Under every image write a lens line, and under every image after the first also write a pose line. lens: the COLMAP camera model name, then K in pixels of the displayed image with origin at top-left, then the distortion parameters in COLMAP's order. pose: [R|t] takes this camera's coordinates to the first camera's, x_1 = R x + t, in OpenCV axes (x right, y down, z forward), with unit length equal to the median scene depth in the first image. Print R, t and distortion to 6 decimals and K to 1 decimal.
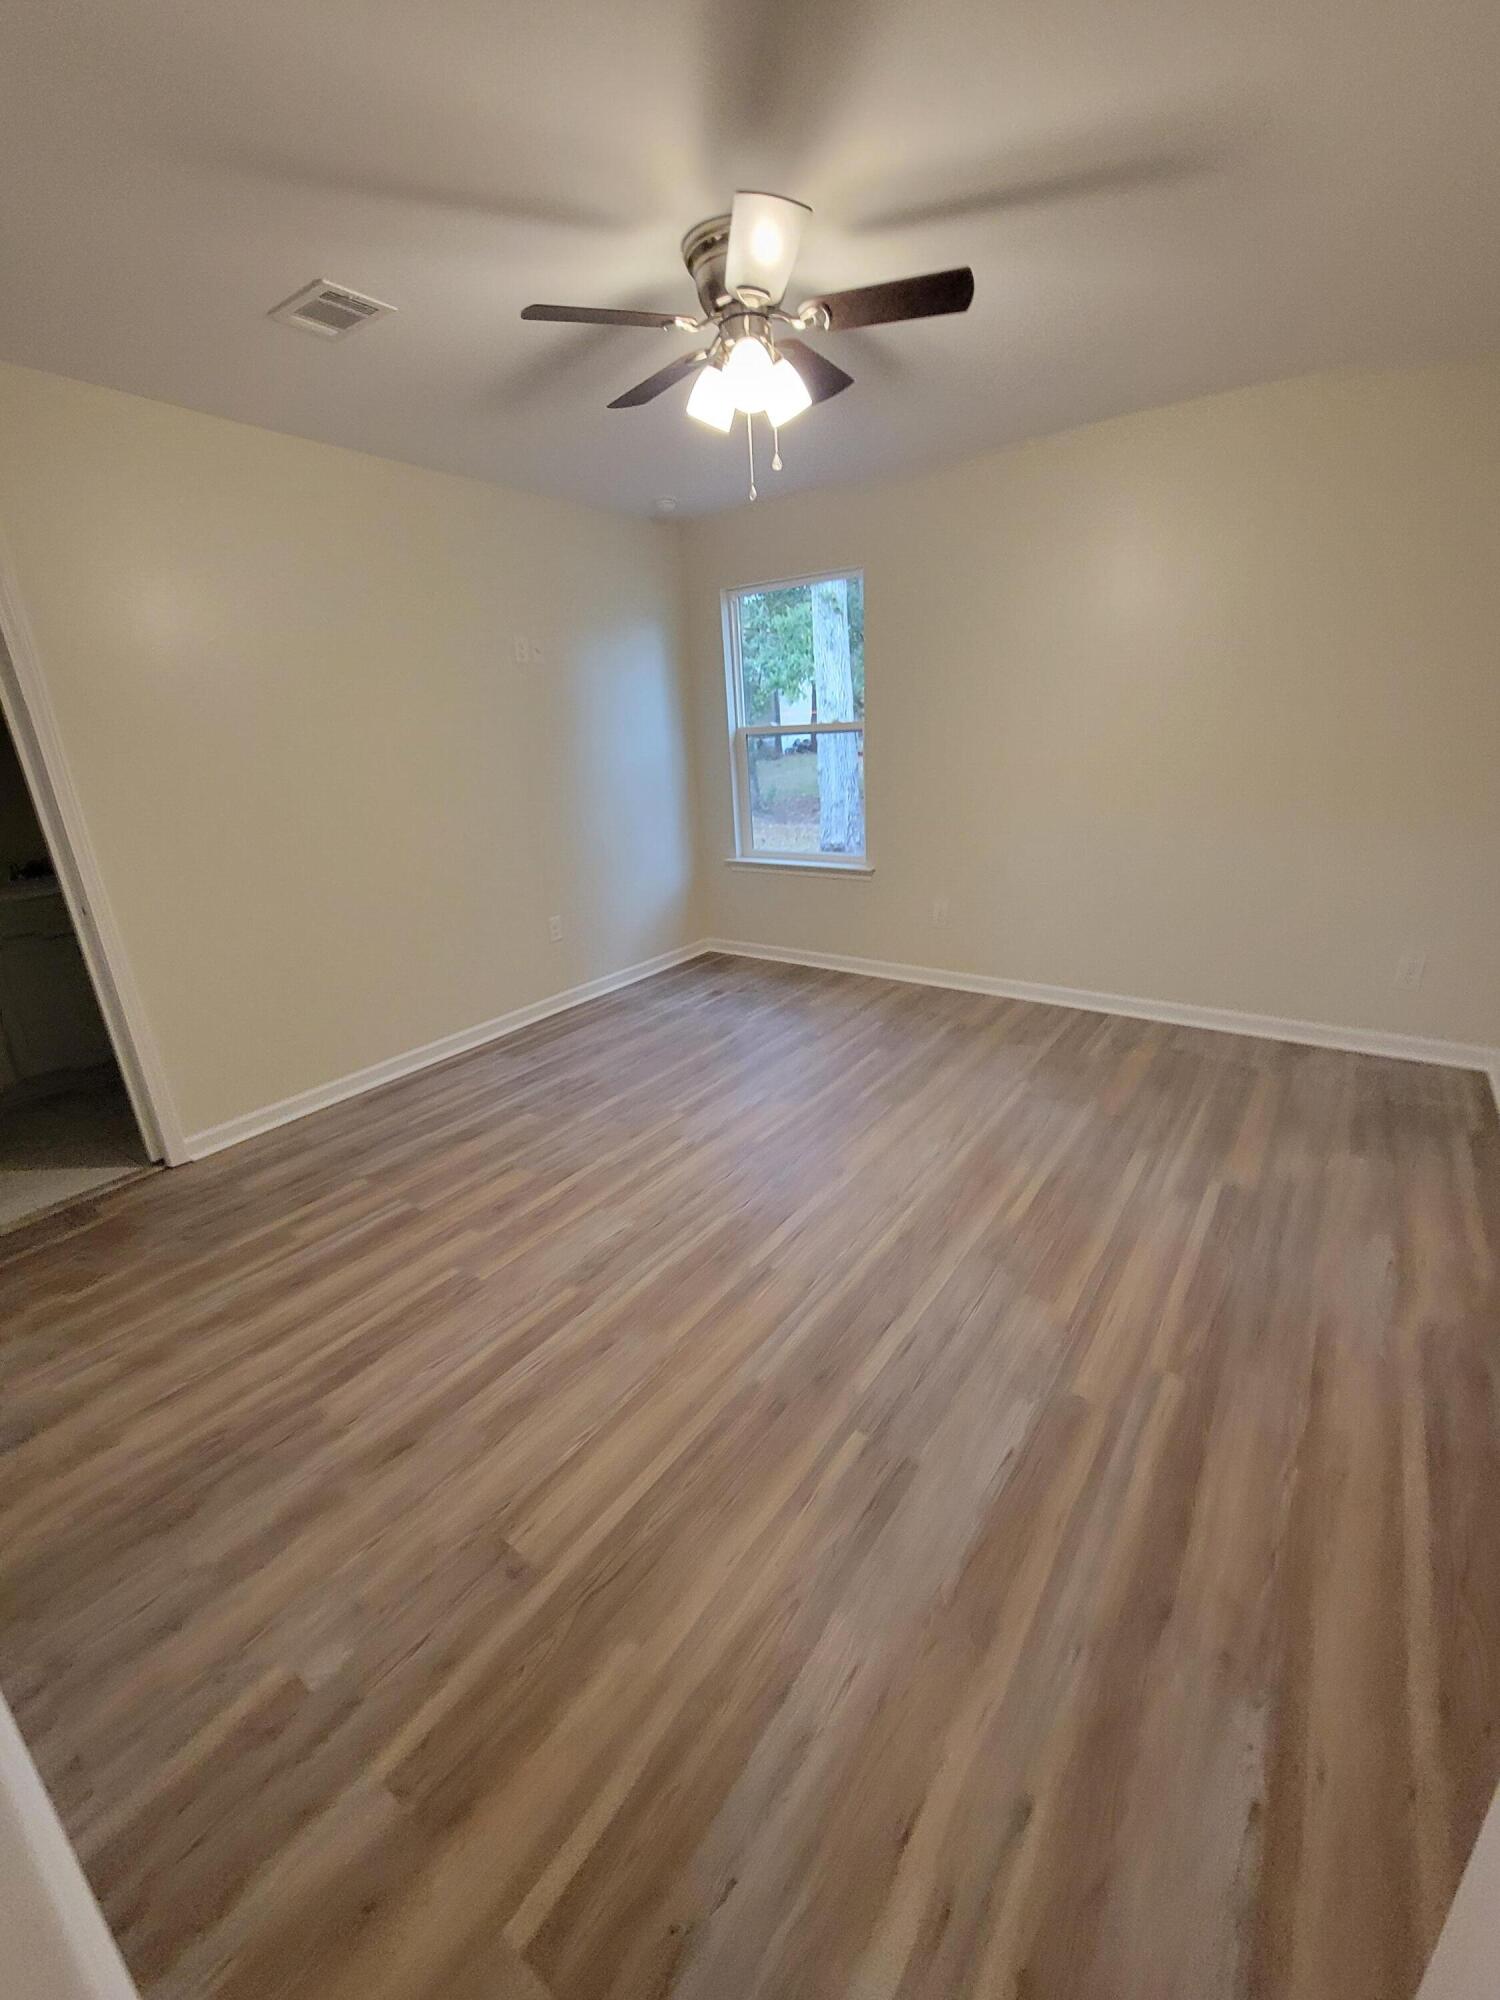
lens RADIAL K [[815.9, 0, 741.6], [0, 815.9, 994.5], [0, 0, 1]] dist [0.004154, -0.002761]
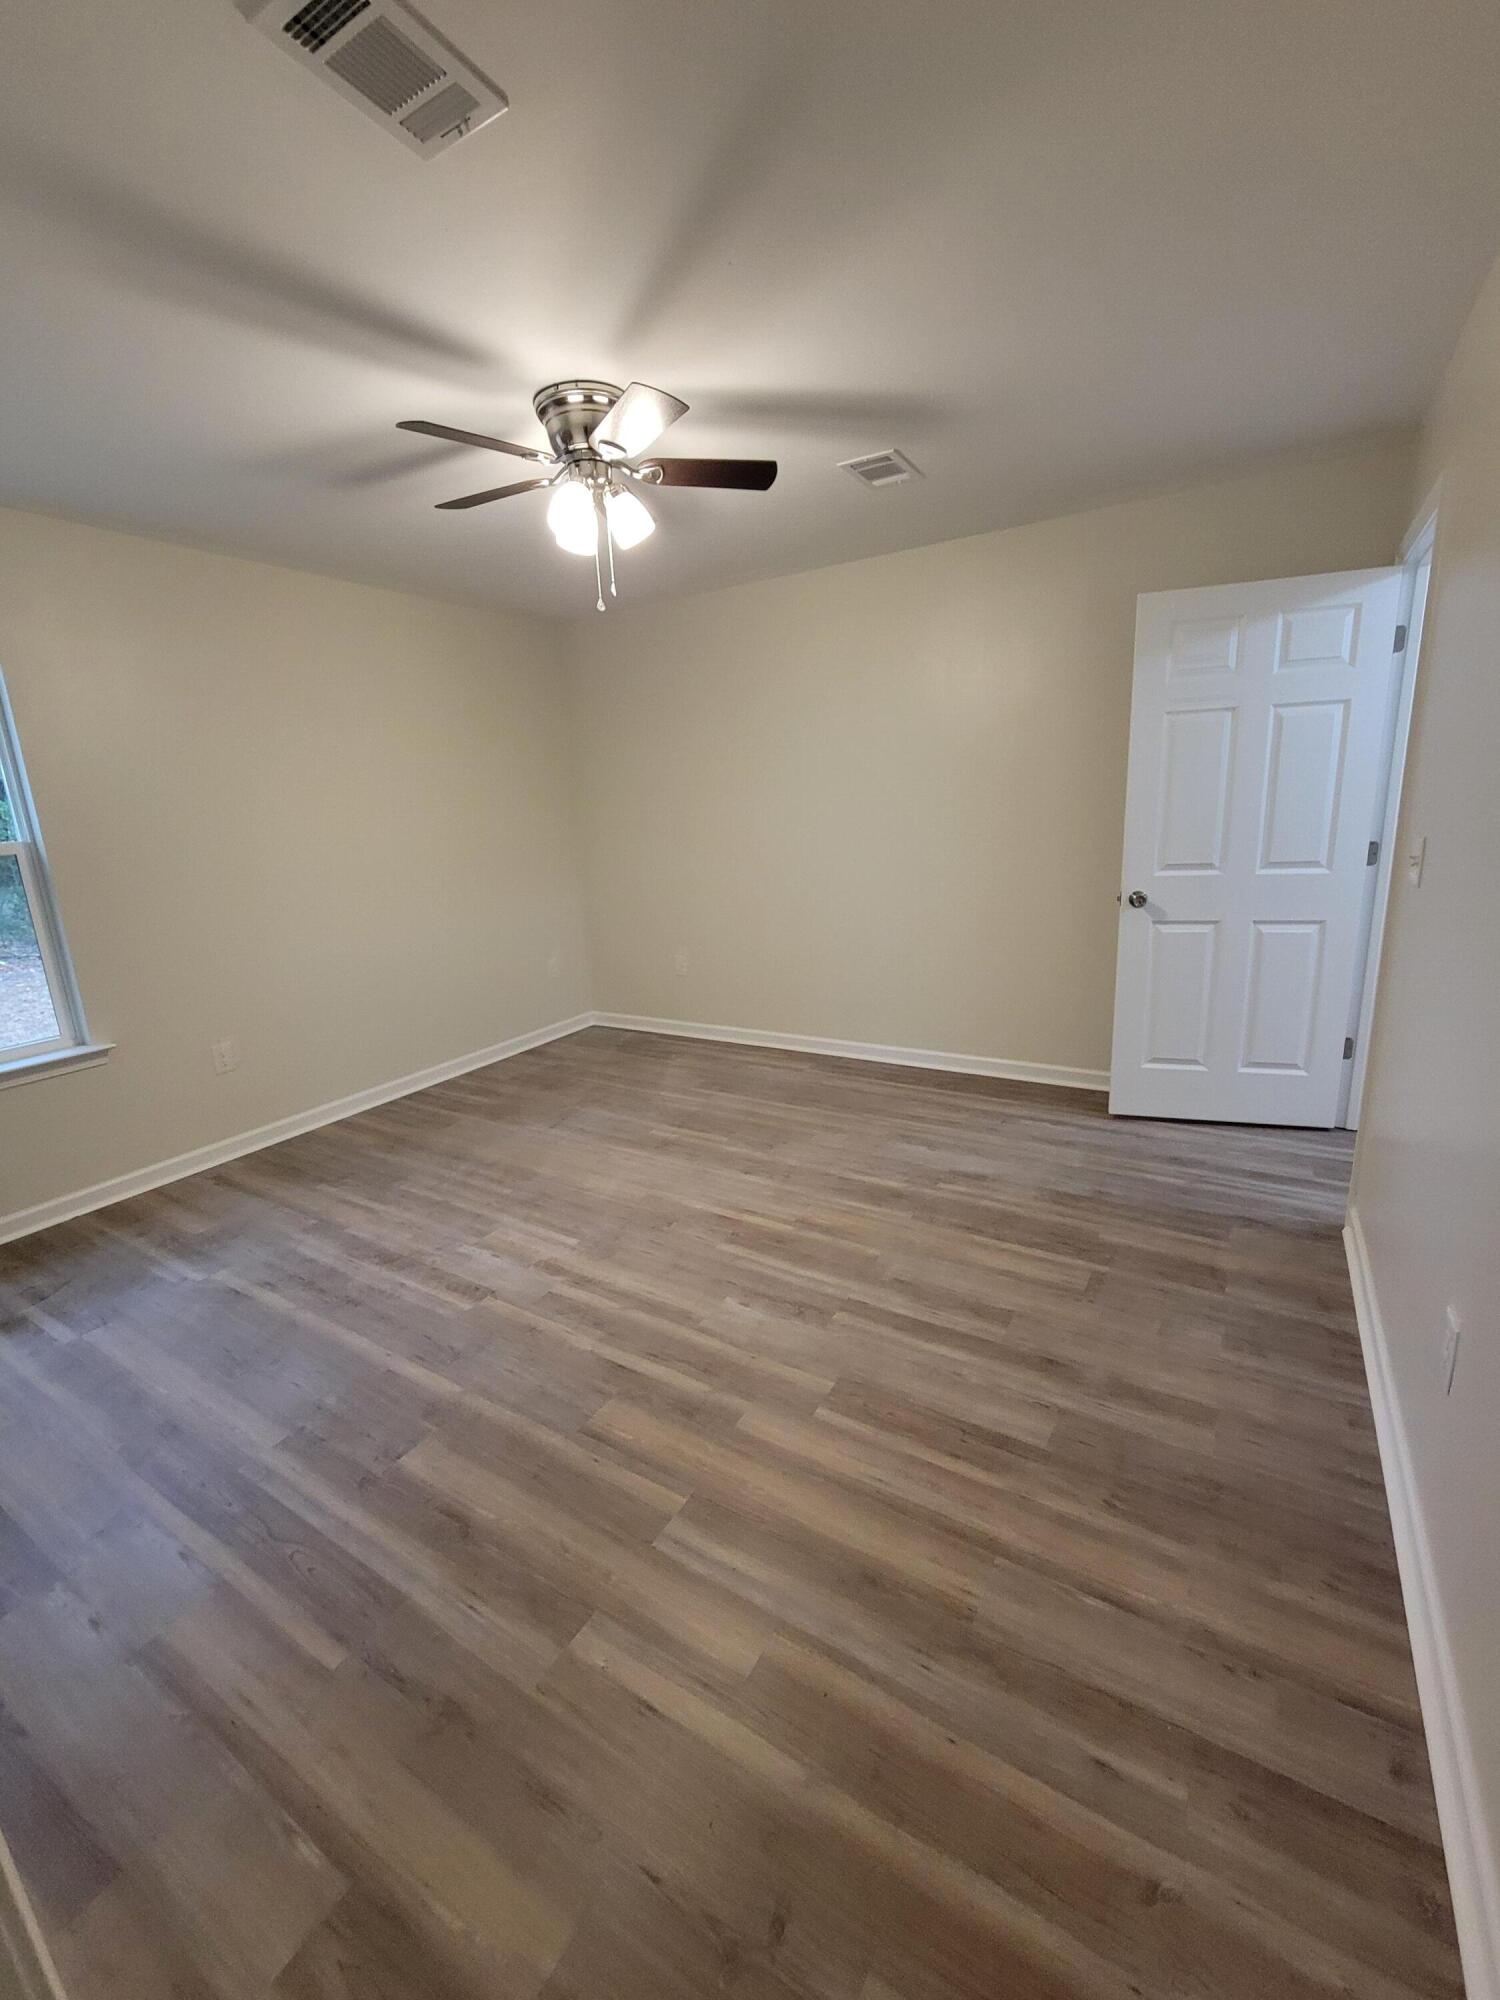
lens RADIAL K [[815.9, 0, 753.8], [0, 815.9, 1005.2], [0, 0, 1]] dist [0.004154, -0.002761]
pose [[-0.085924, -0.187828, 0.978436, -1.173886], [0.371372, 0.905254, 0.206392, -0.254199], [-0.924500, 0.381098, -0.008029, 0.985096]]
